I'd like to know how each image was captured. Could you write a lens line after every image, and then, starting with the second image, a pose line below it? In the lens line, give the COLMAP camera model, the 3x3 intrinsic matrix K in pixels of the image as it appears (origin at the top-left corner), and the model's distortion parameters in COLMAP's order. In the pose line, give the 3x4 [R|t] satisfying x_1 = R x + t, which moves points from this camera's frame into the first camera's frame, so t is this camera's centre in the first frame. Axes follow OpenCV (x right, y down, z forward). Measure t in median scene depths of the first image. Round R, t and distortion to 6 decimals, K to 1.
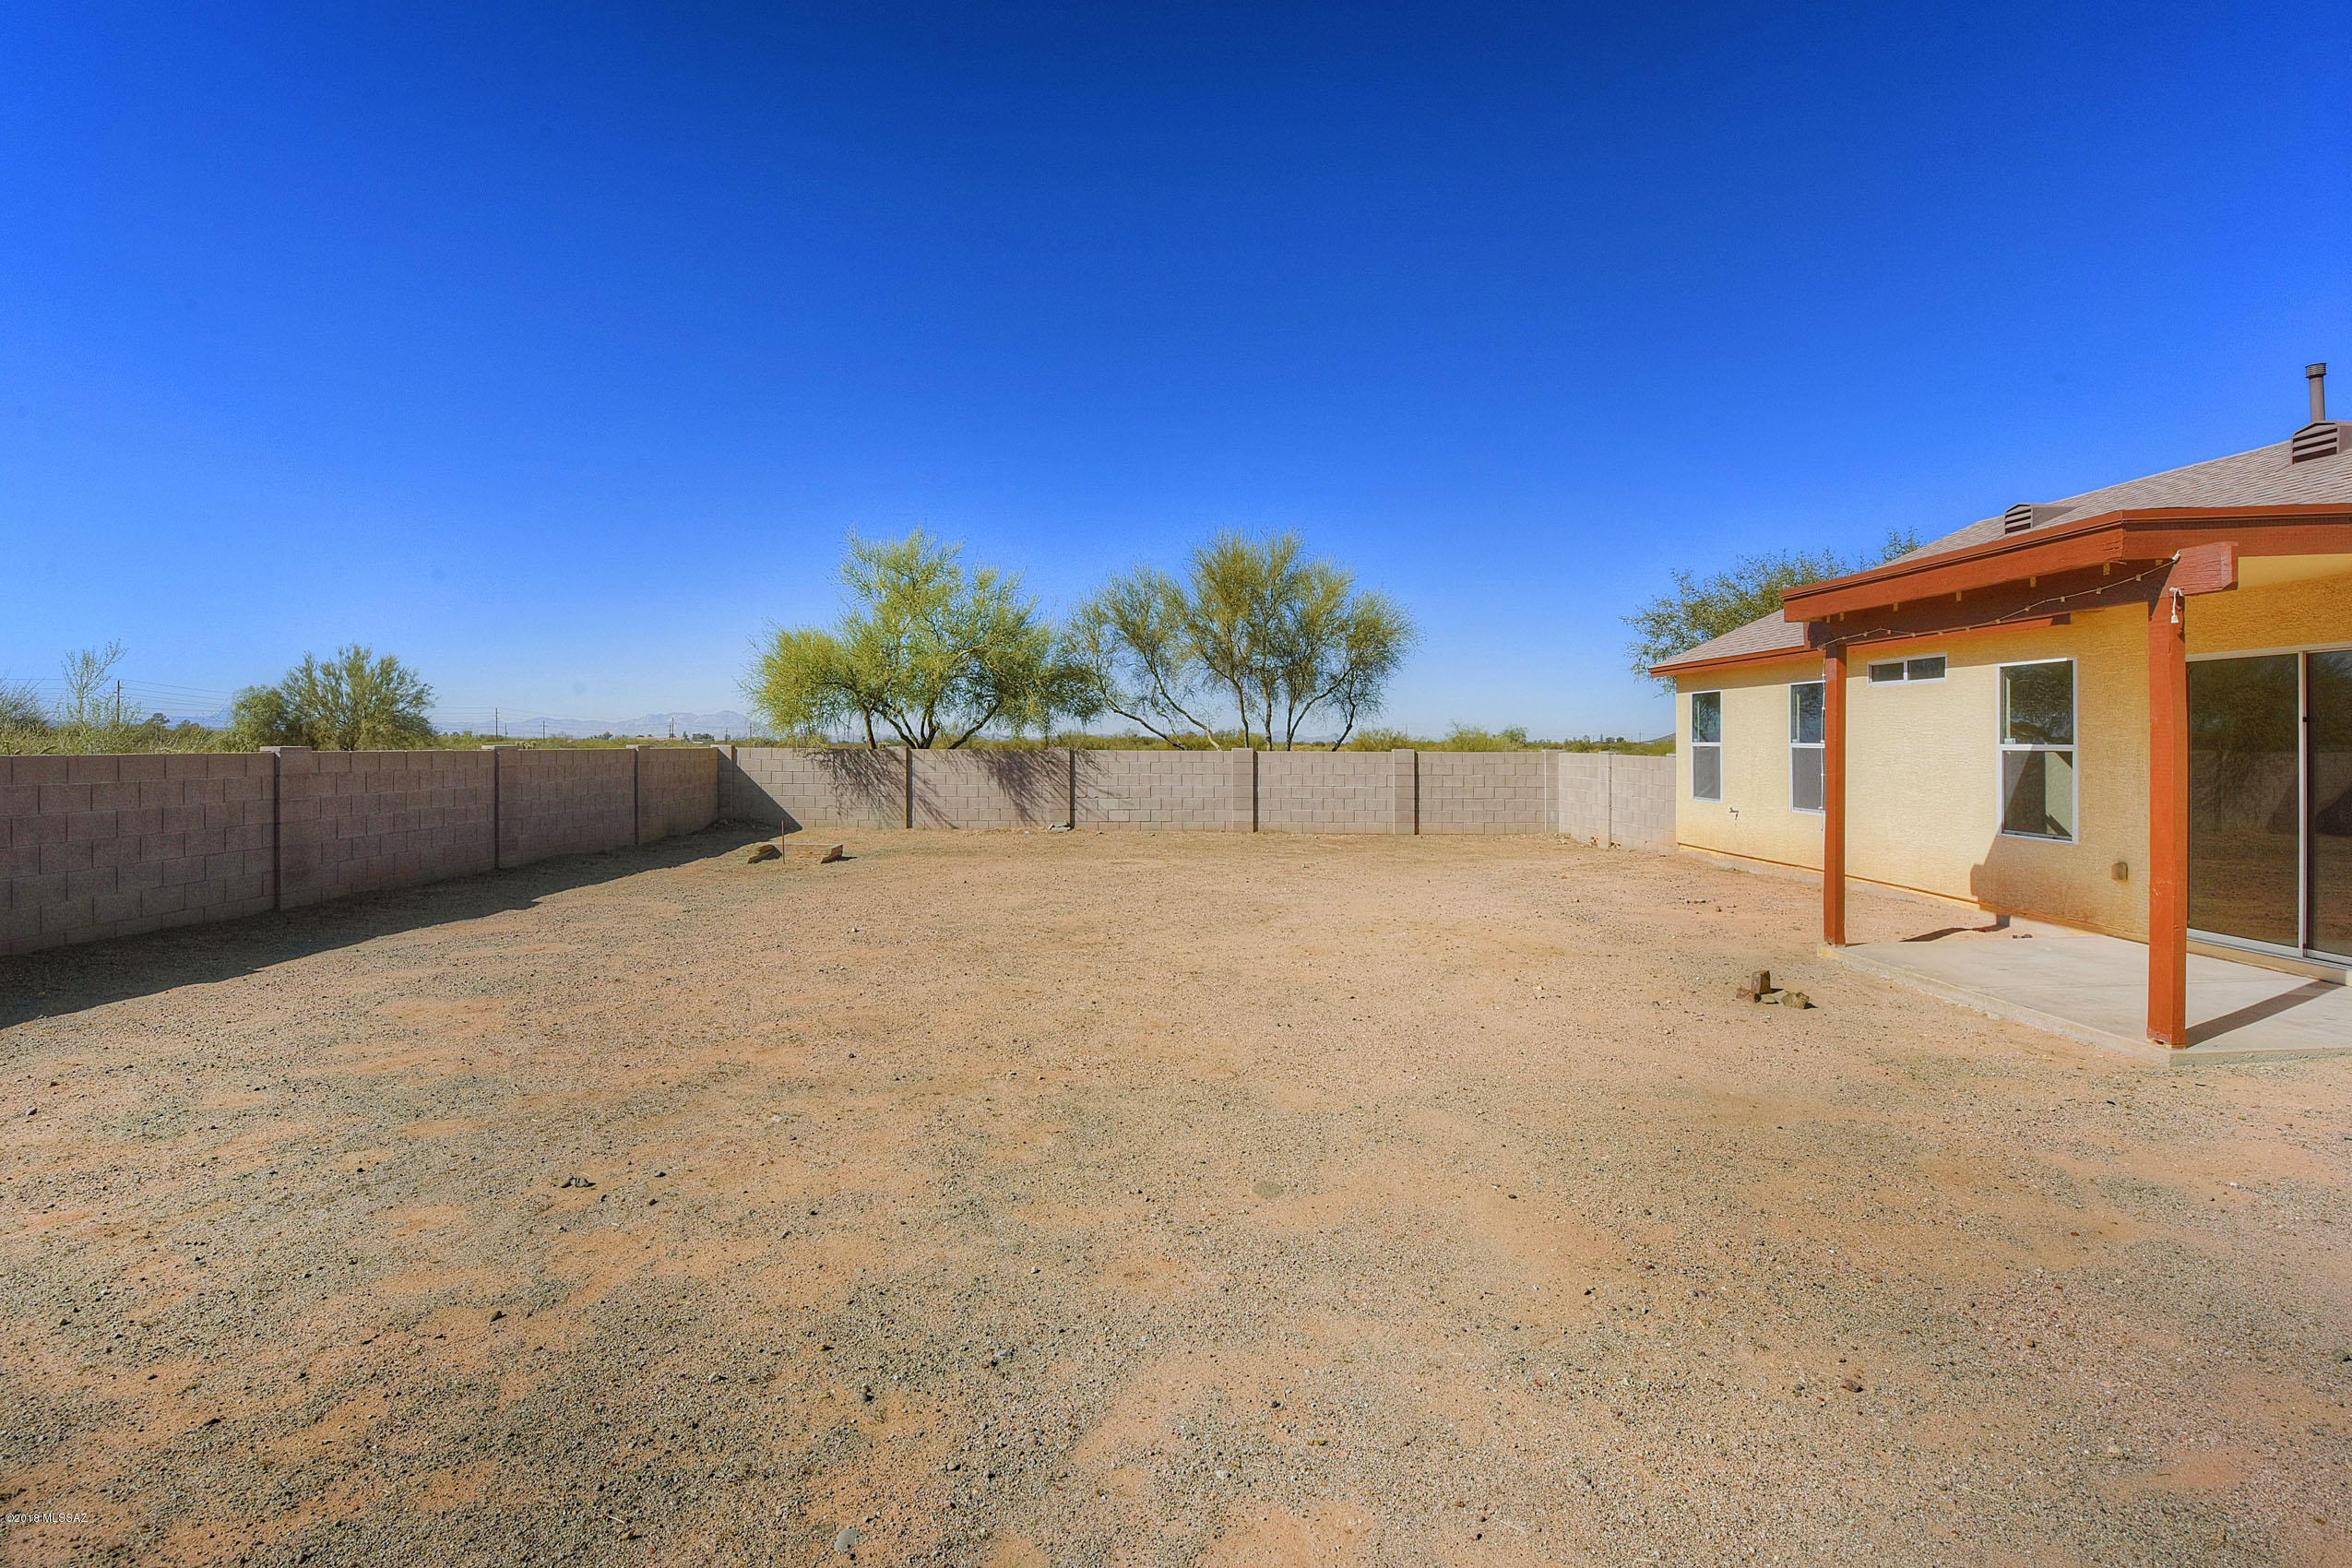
lens RADIAL K [[1121.8, 0, 1230.8], [0, 1121.8, 743.9], [0, 0, 1]] dist [0.001229, -0.000348]
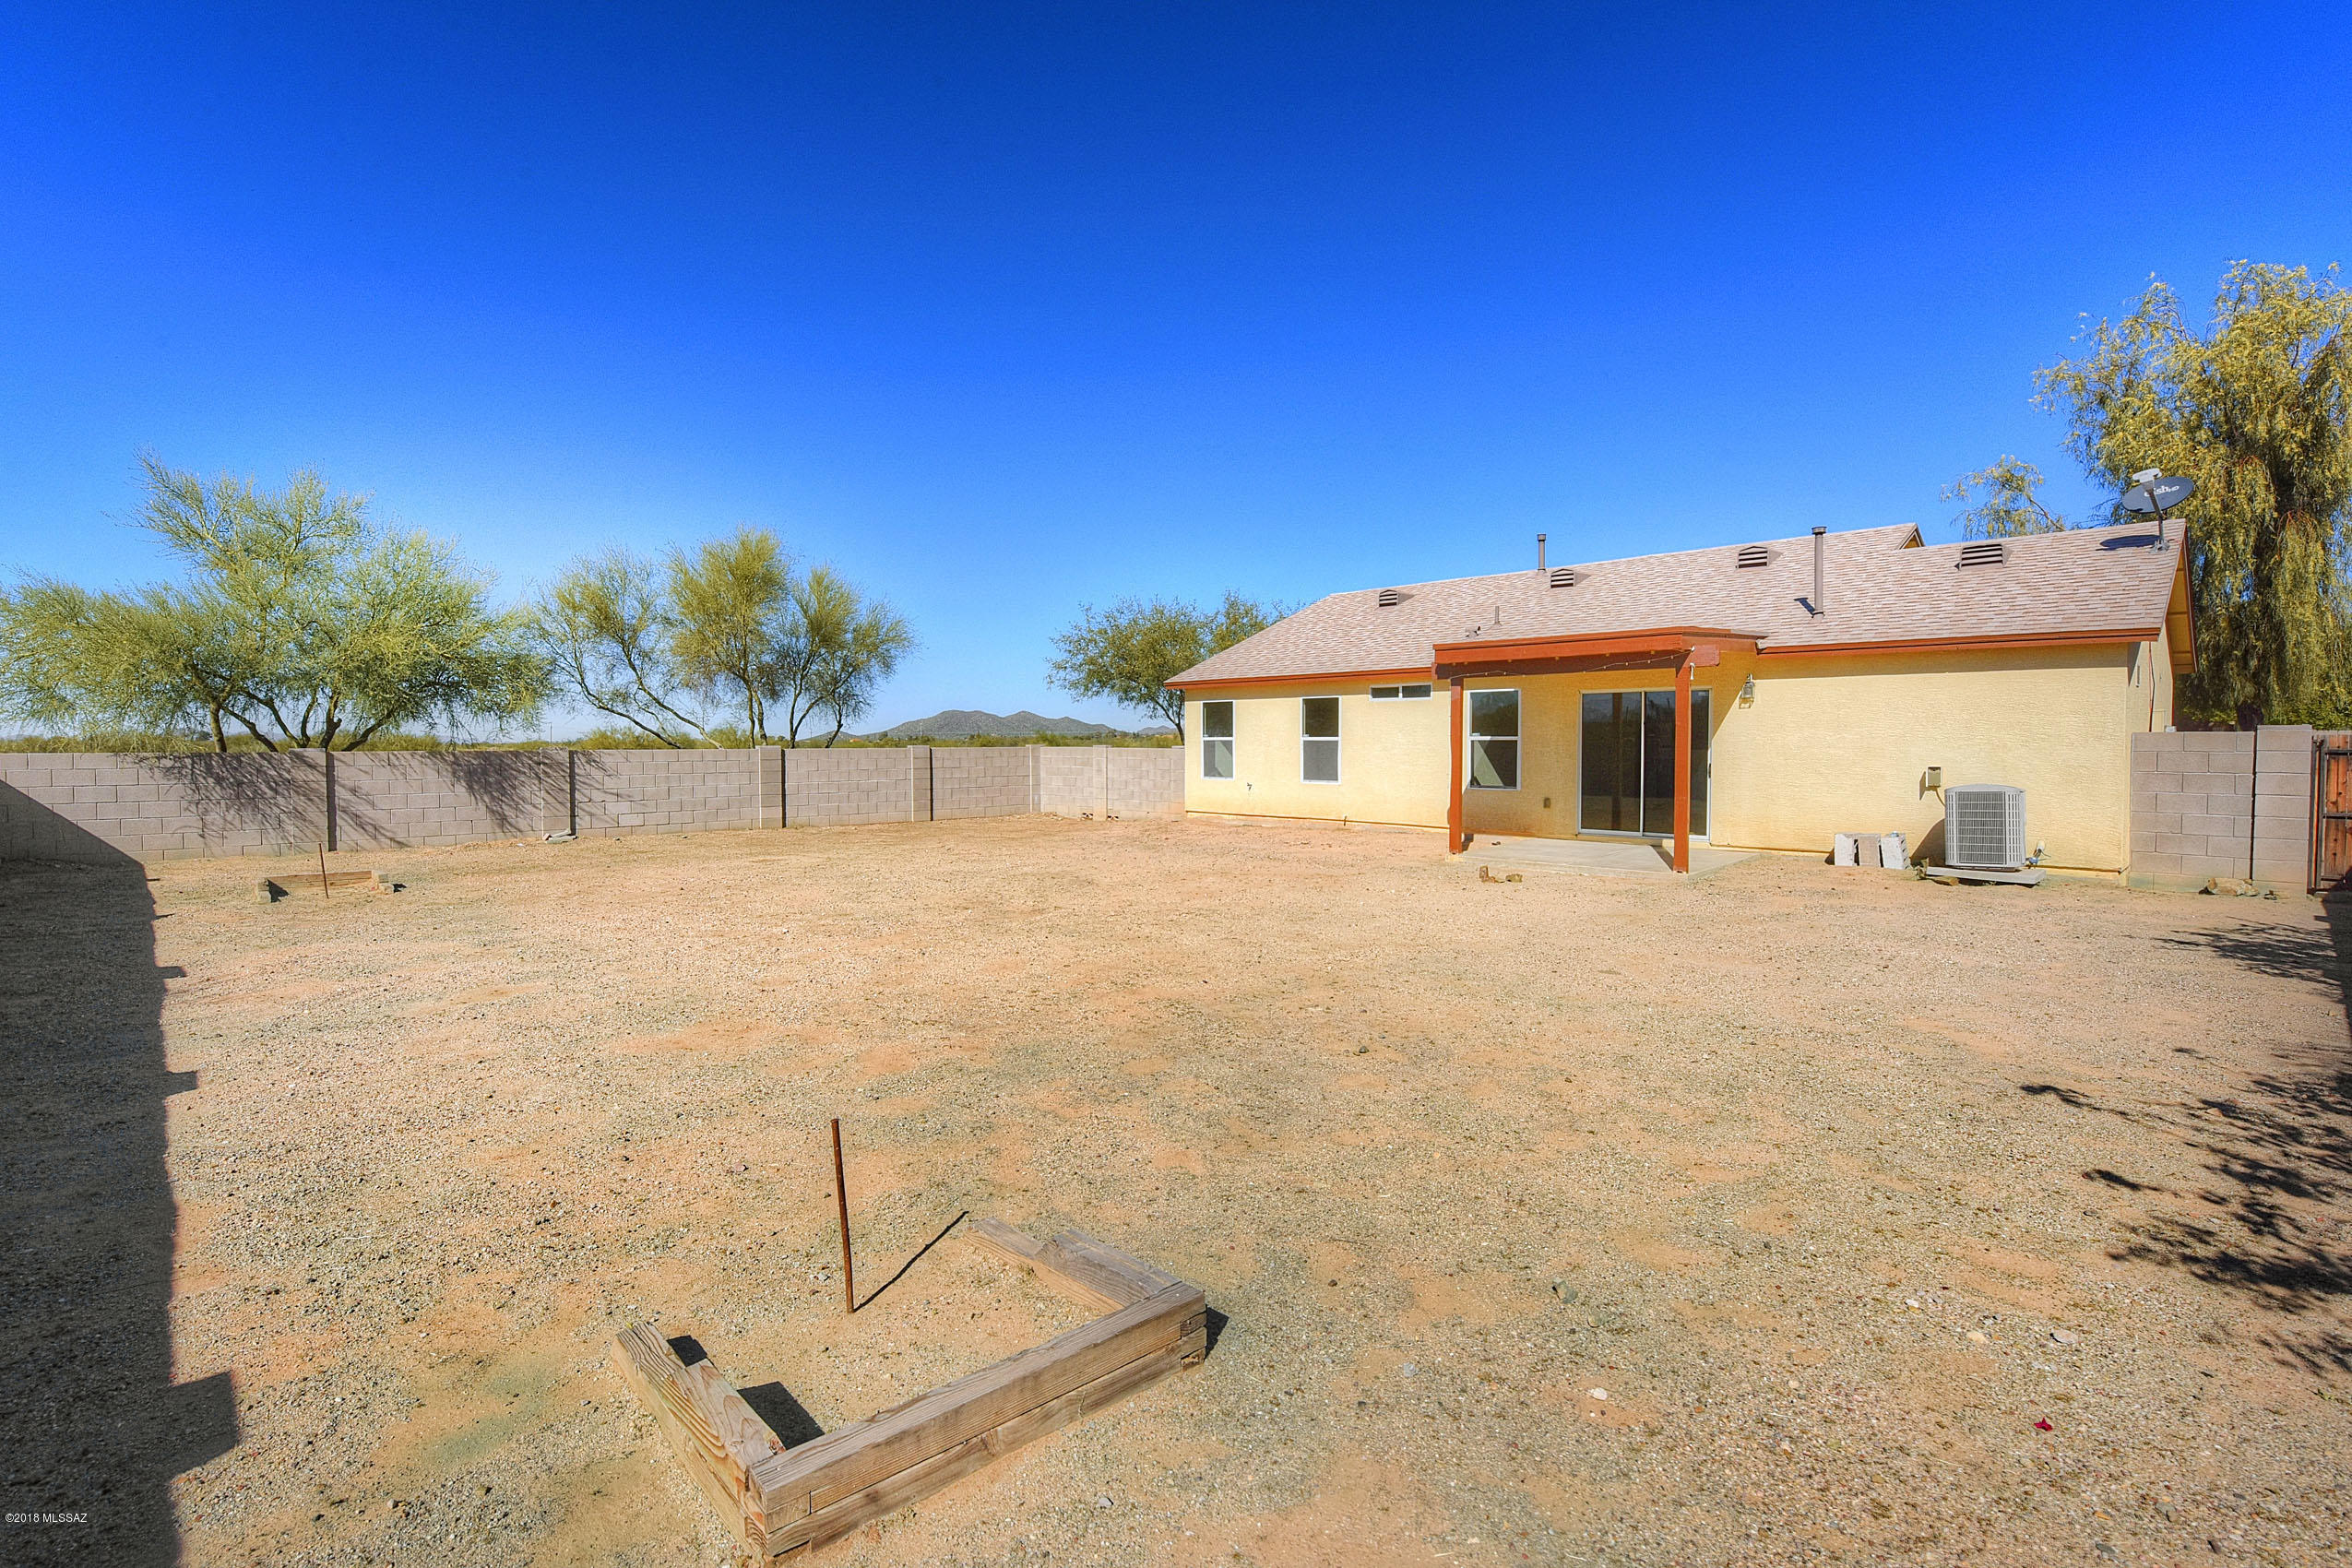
lens RADIAL K [[1067.5, 0, 1170.3], [0, 1067.5, 774.4], [0, 0, 1]] dist [-0.004341, -0.001403]
pose [[0.734034, -0.027026, 0.678575, -0.371236], [0.007196, 0.999461, 0.032022, 0.001231], [-0.679075, -0.018622, 0.733833, 0.044442]]
